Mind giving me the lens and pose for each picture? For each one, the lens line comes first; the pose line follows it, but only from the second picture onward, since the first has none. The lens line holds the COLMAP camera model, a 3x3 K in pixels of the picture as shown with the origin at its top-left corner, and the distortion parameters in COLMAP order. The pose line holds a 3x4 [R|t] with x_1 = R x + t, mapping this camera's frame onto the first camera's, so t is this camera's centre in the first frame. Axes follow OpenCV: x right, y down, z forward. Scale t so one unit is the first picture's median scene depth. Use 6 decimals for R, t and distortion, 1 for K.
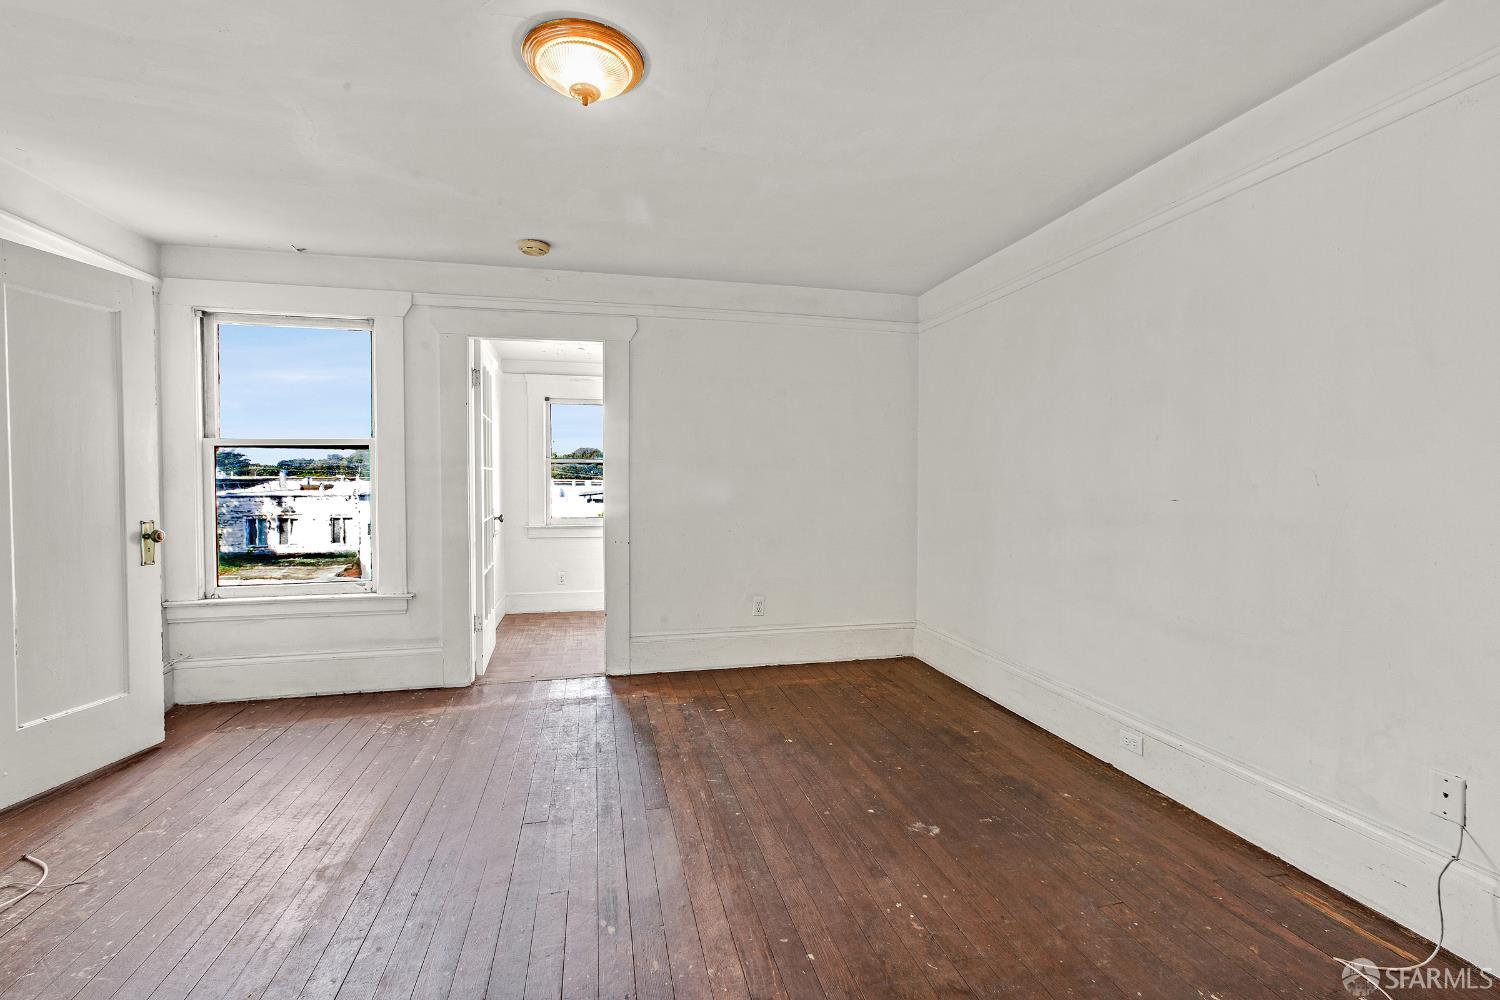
lens RADIAL K [[659.8, 0, 750.4], [0, 659.8, 494.4], [0, 0, 1]] dist [-0.004885, -0.000400]
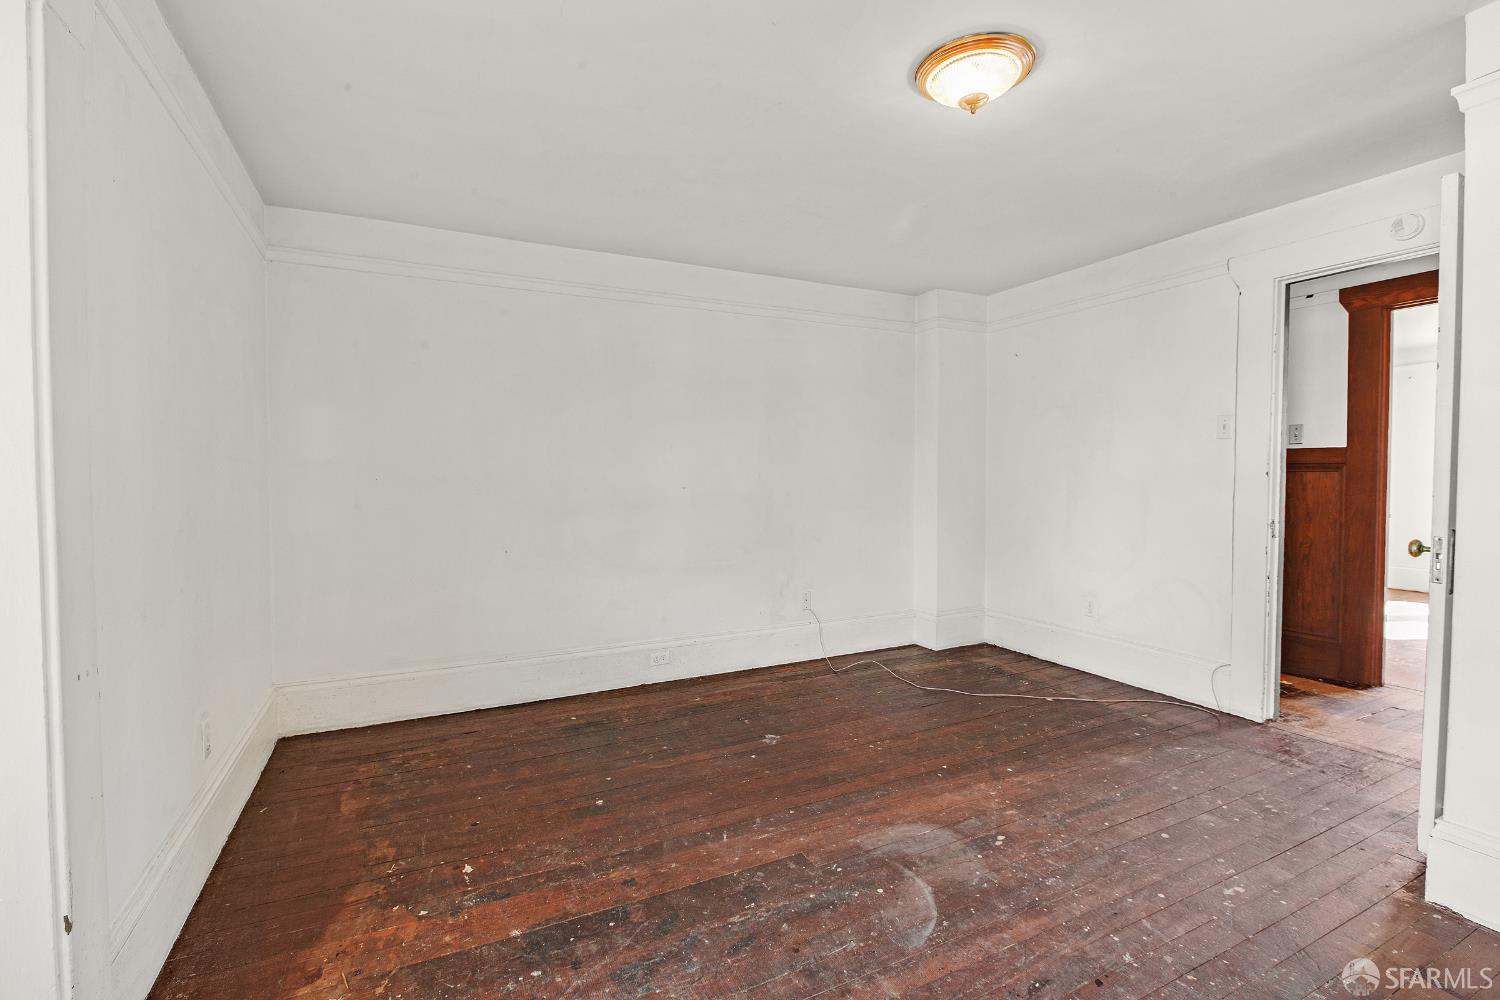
lens RADIAL K [[666.7, 0, 747.7], [0, 666.7, 497.7], [0, 0, 1]] dist [-0.010264, -0.002047]
pose [[-0.221236, -0.035393, 0.974578, -0.686215], [0.028314, 0.998687, 0.042695, -0.019755], [-0.974809, 0.037040, -0.219944, 0.907548]]
